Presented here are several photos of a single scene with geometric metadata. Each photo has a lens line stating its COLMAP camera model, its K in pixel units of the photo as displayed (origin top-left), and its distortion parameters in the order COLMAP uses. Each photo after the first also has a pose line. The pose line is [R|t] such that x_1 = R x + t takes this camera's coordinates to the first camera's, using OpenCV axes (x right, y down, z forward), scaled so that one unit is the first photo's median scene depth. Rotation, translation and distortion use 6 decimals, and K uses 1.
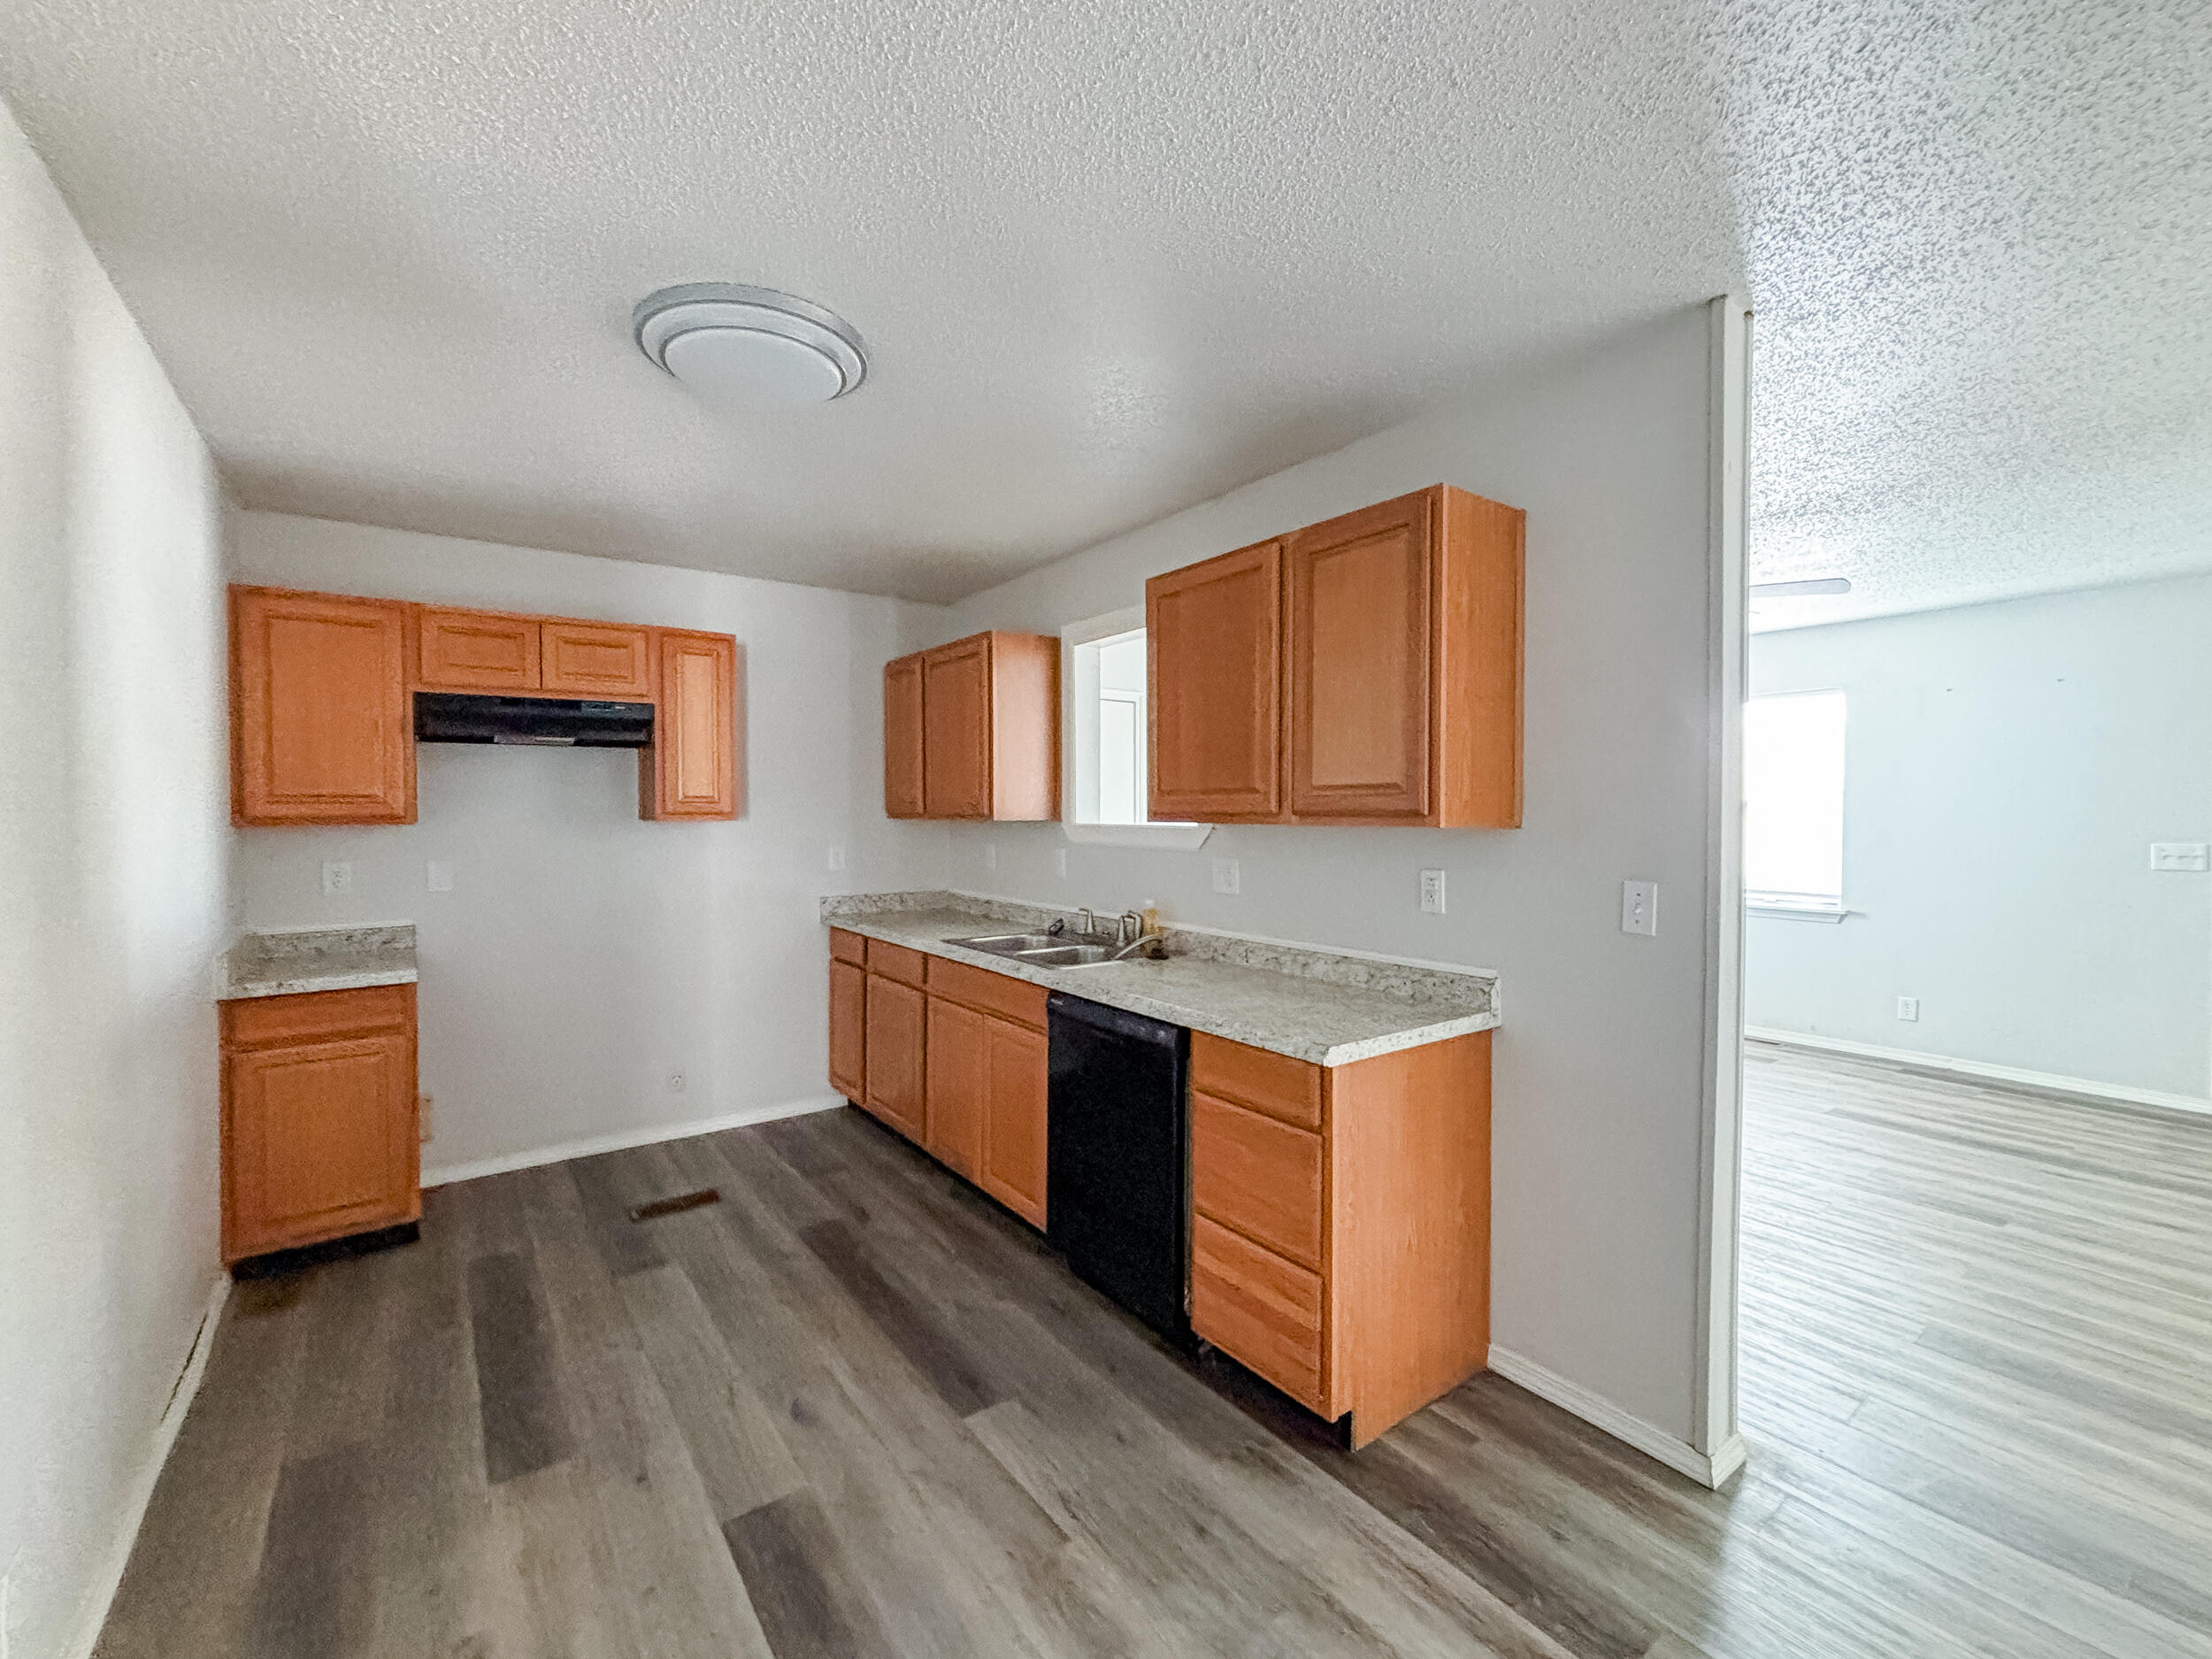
lens RADIAL K [[886.9, 0, 1098.2], [0, 886.9, 829.4], [0, 0, 1]] dist [0.001479, 0.000038]
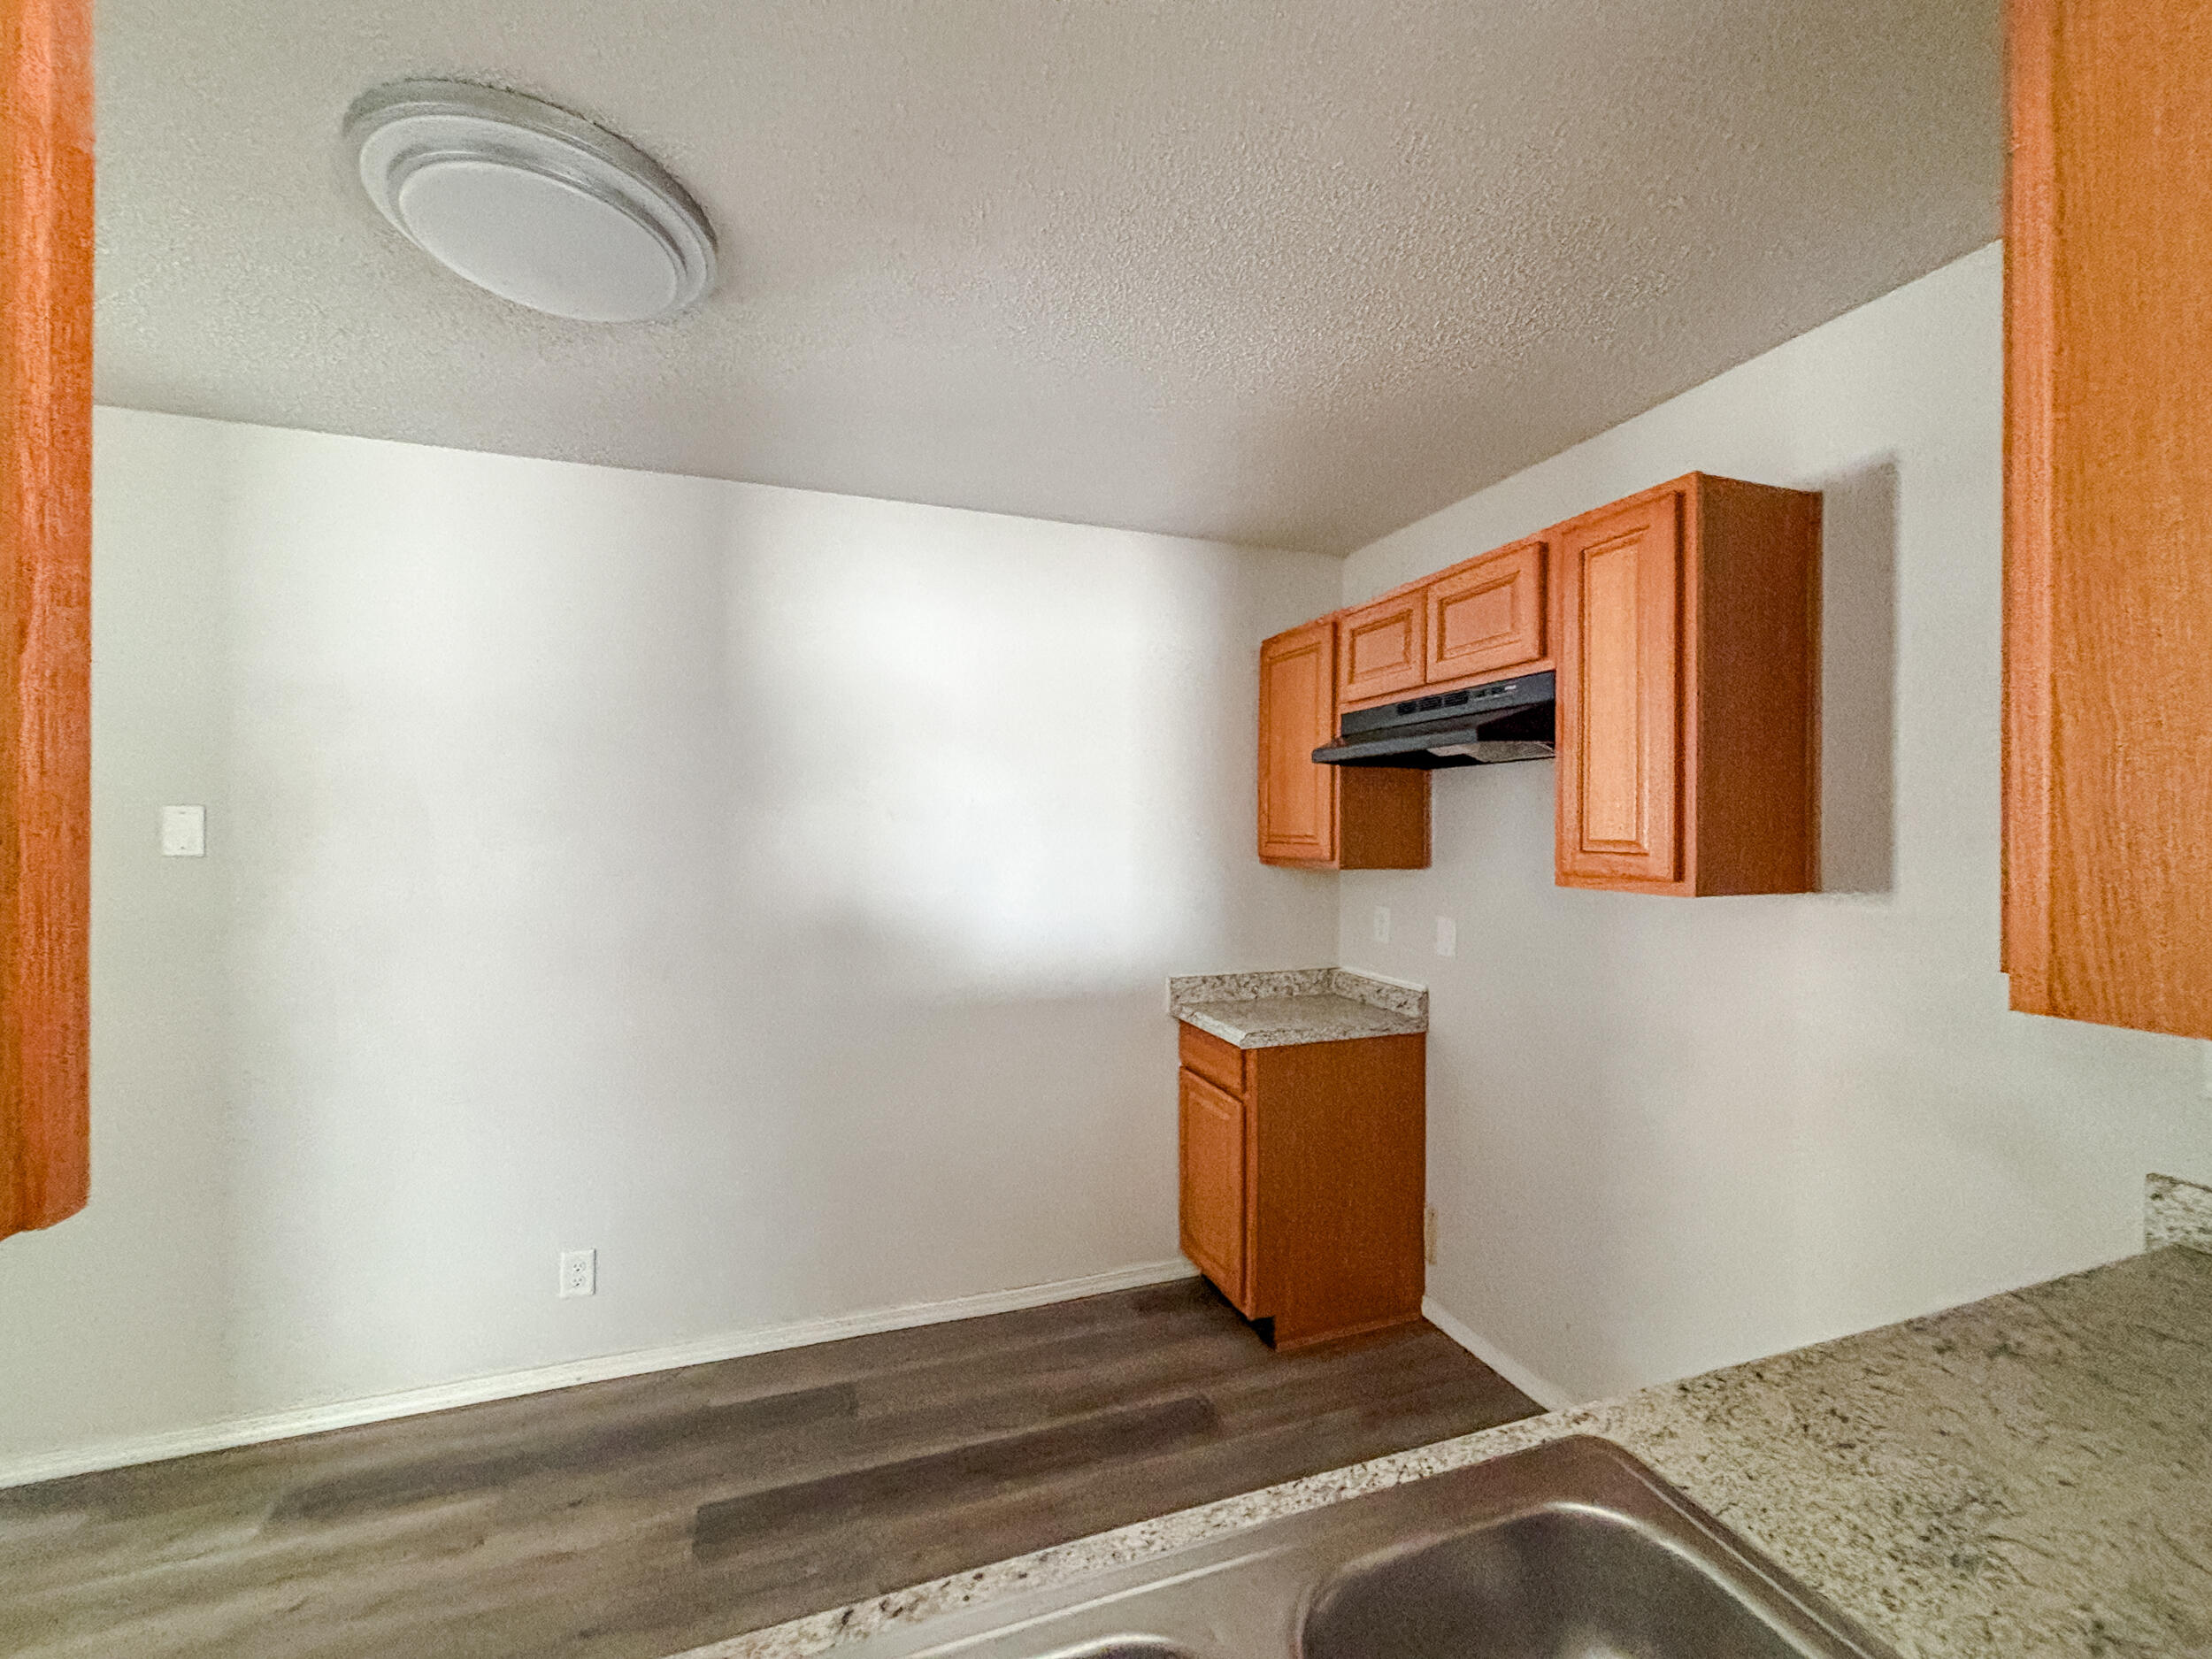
lens RADIAL K [[886.9, 0, 1098.2], [0, 886.9, 829.4], [0, 0, 1]] dist [0.001479, 0.000038]
pose [[-0.279259, 0.012463, -0.960135, 0.106518], [-0.023829, 0.999518, 0.019904, -0.054504], [0.959920, 0.028437, -0.278827, 1.008836]]
